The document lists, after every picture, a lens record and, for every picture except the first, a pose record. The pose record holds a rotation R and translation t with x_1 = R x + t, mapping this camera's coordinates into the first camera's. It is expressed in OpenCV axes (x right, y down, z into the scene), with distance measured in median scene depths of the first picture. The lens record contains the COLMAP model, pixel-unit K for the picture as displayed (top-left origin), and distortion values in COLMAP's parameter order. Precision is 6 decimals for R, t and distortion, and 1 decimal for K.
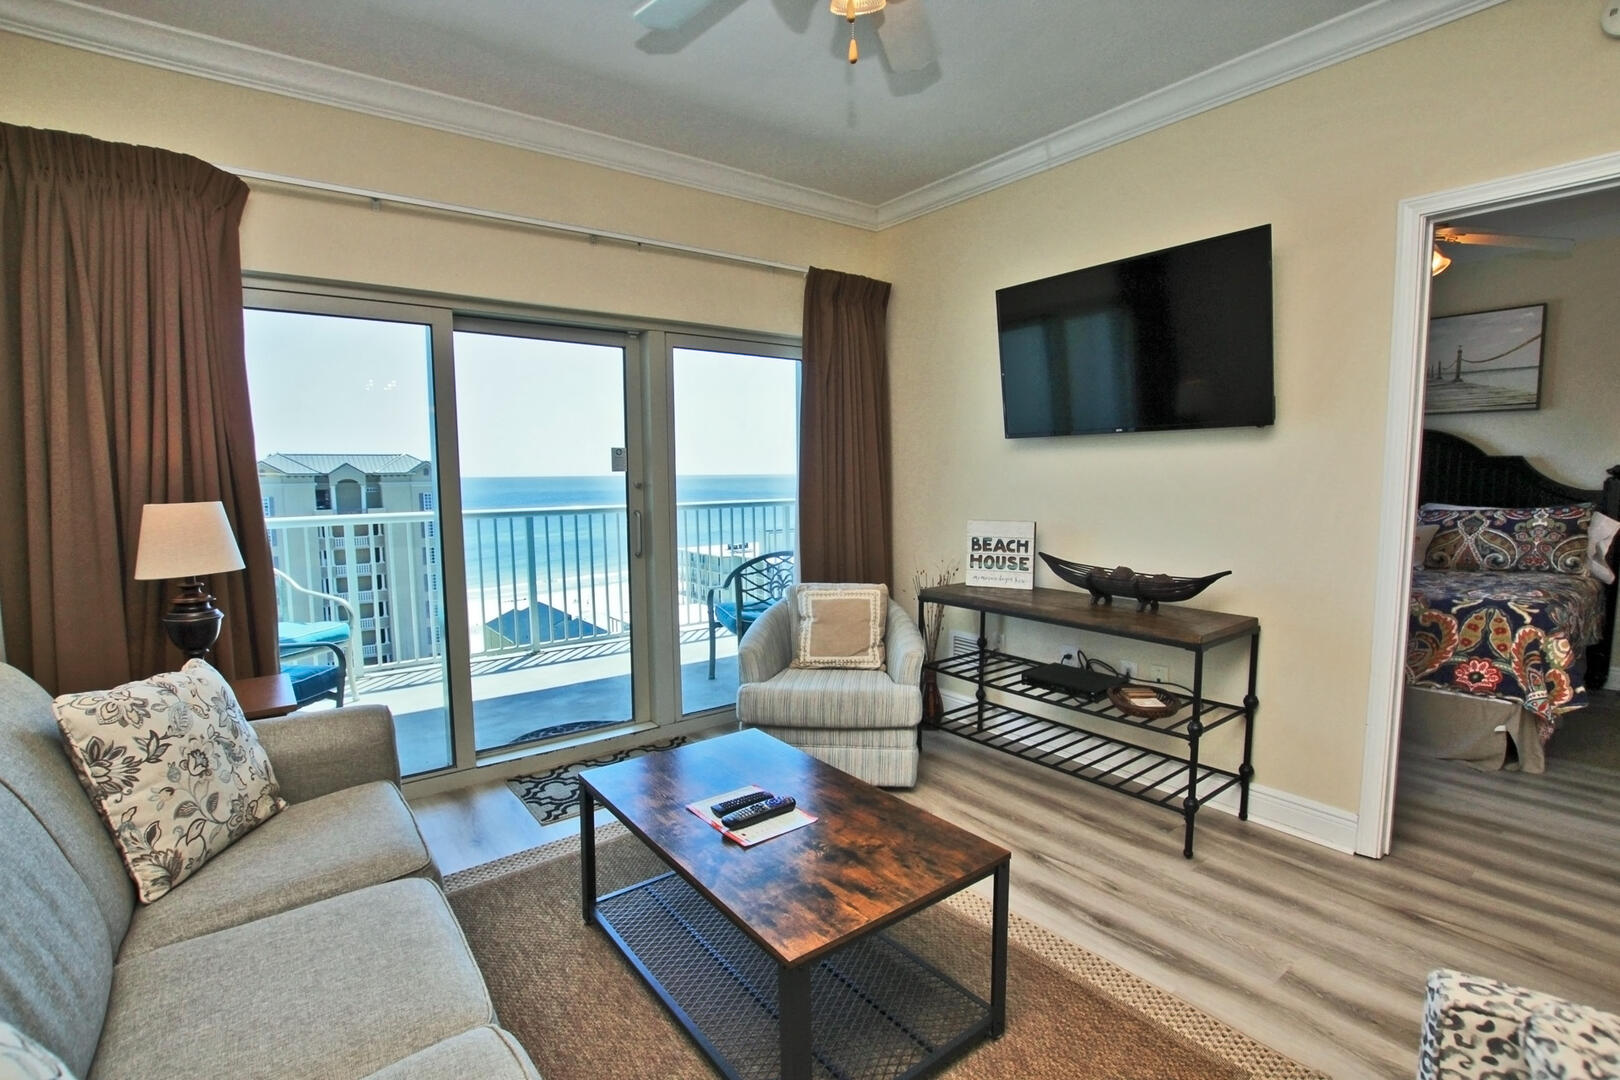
lens RADIAL K [[753.0, 0, 810.3], [0, 753.0, 544.5], [0, 0, 1]] dist [-0.032489, 0.004723]
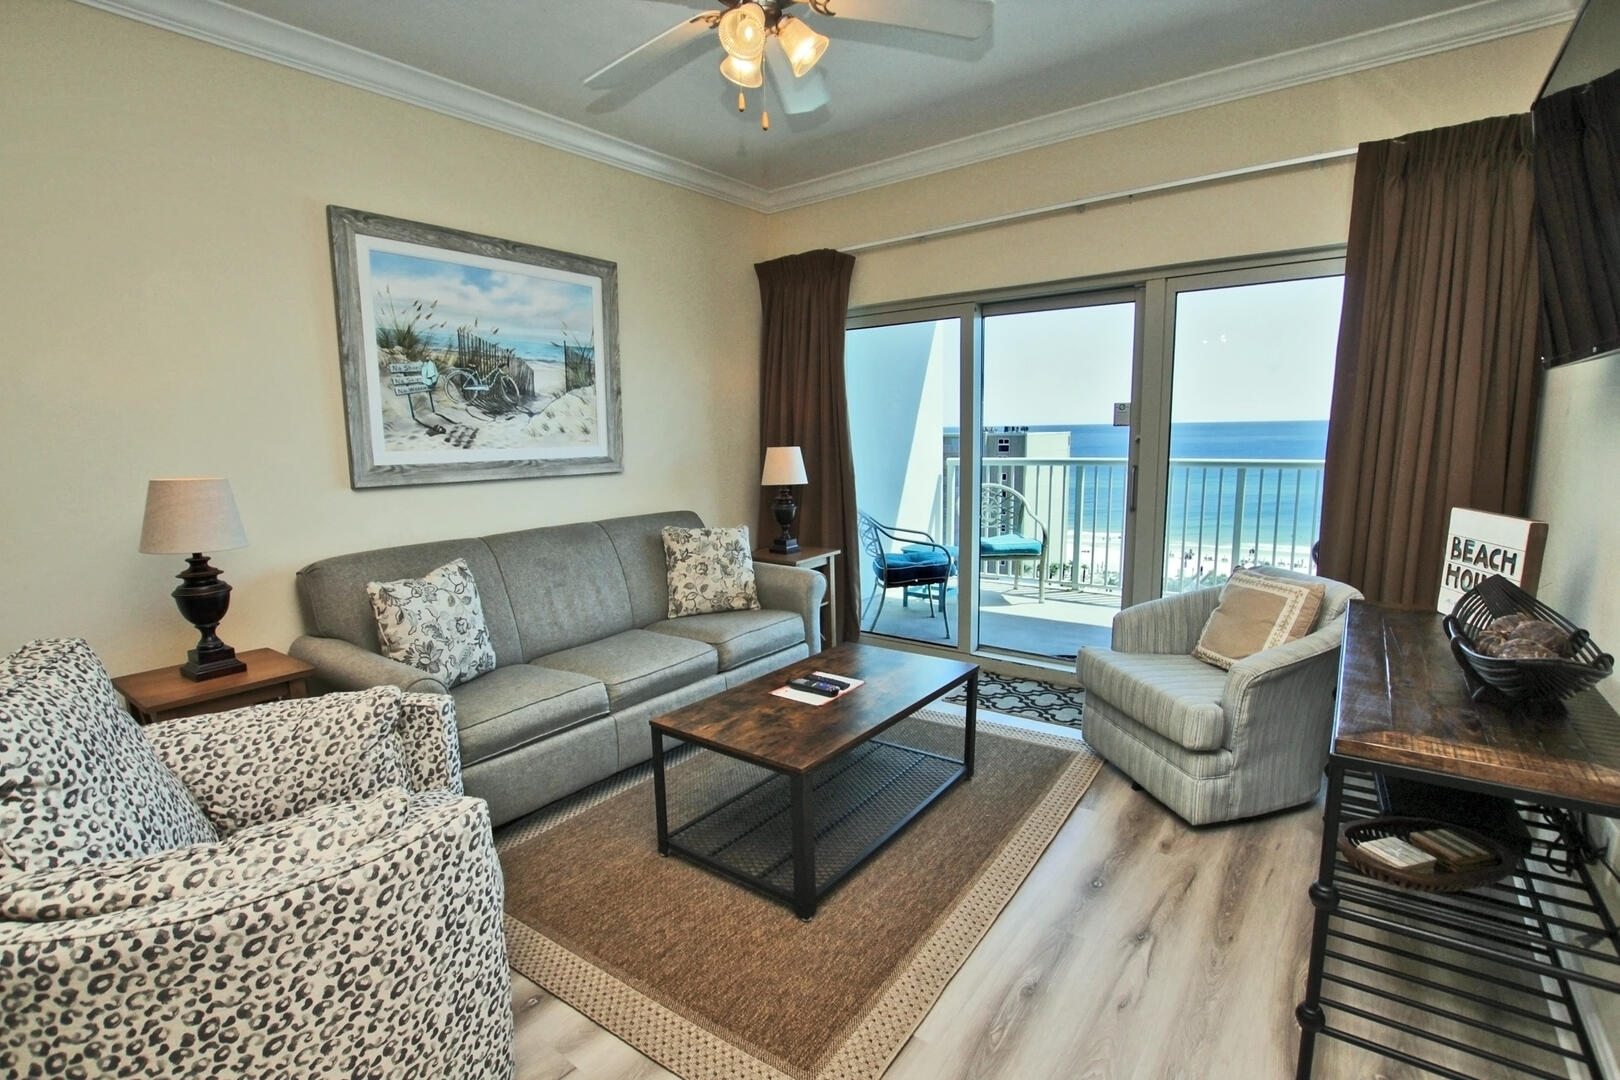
lens RADIAL K [[753.0, 0, 810.3], [0, 753.0, 544.5], [0, 0, 1]] dist [-0.032489, 0.004723]
pose [[0.273406, 0.149855, -0.950154, 0.743793], [-0.073035, 0.988173, 0.134835, -0.052835], [0.959122, 0.032529, 0.281117, 0.372360]]
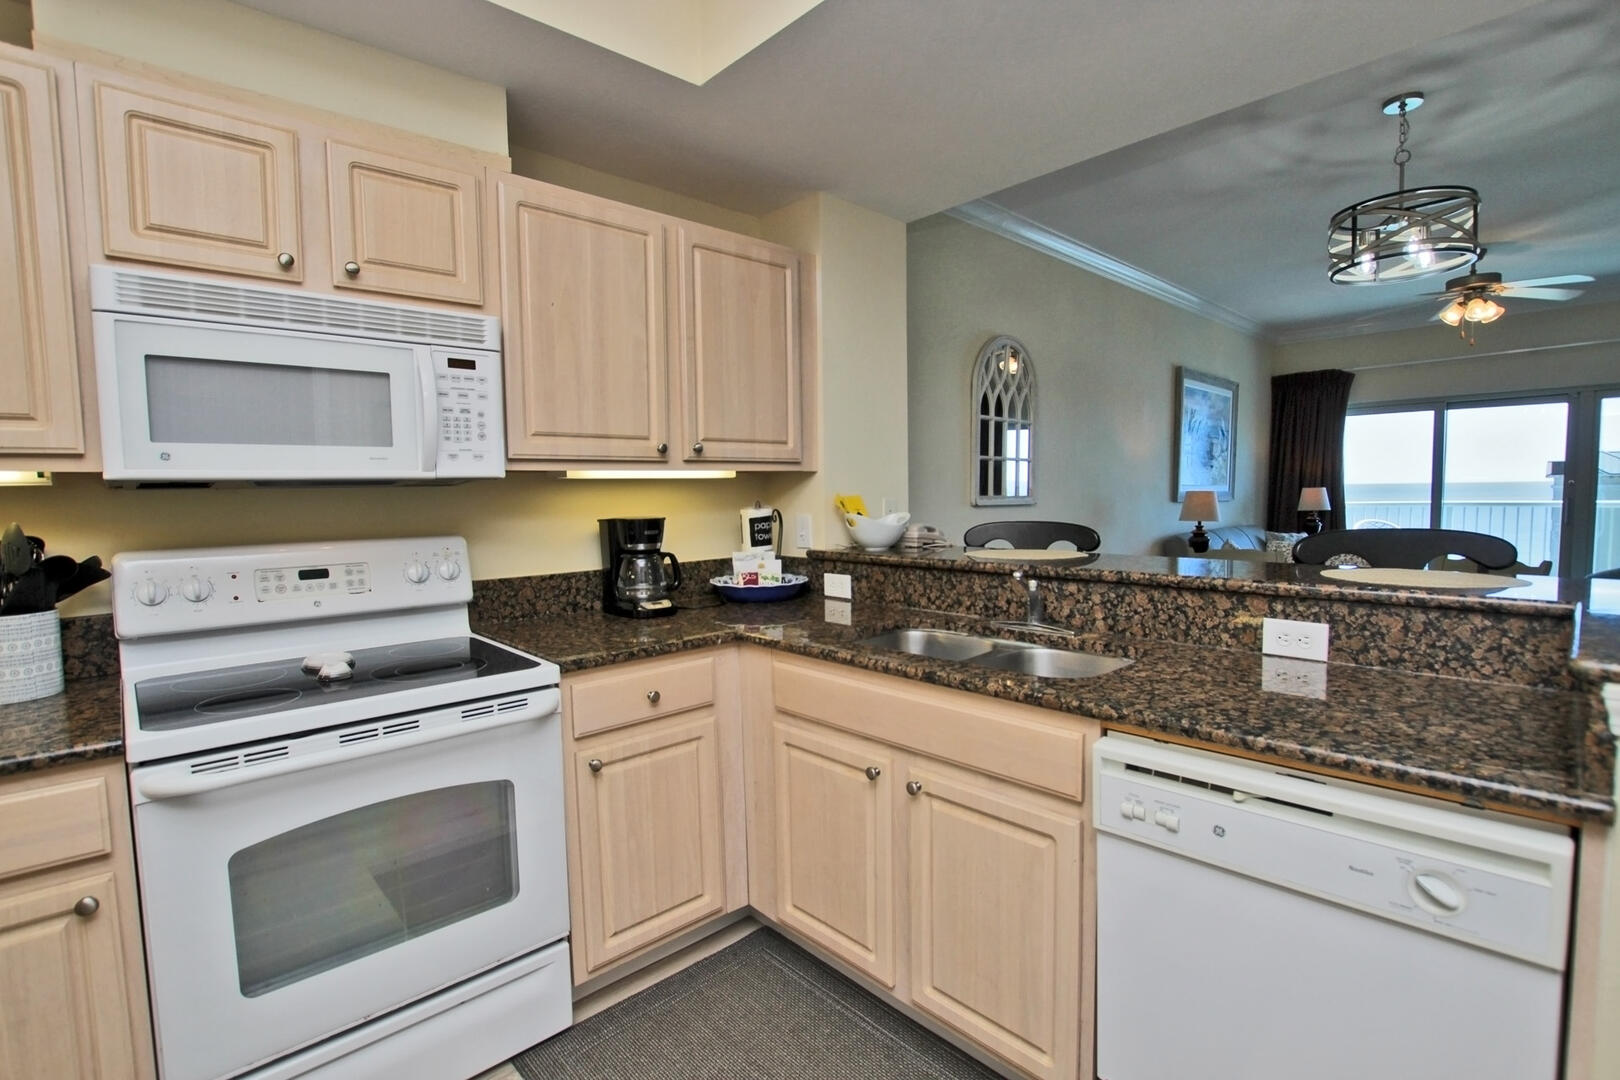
lens RADIAL K [[753.0, 0, 810.3], [0, 753.0, 544.5], [0, 0, 1]] dist [-0.032489, 0.004723]
pose [[0.106465, 0.076230, -0.991390, 1.475438], [-0.078037, 0.994622, 0.068098, 0.096709], [0.991249, 0.070115, 0.111841, -1.042888]]
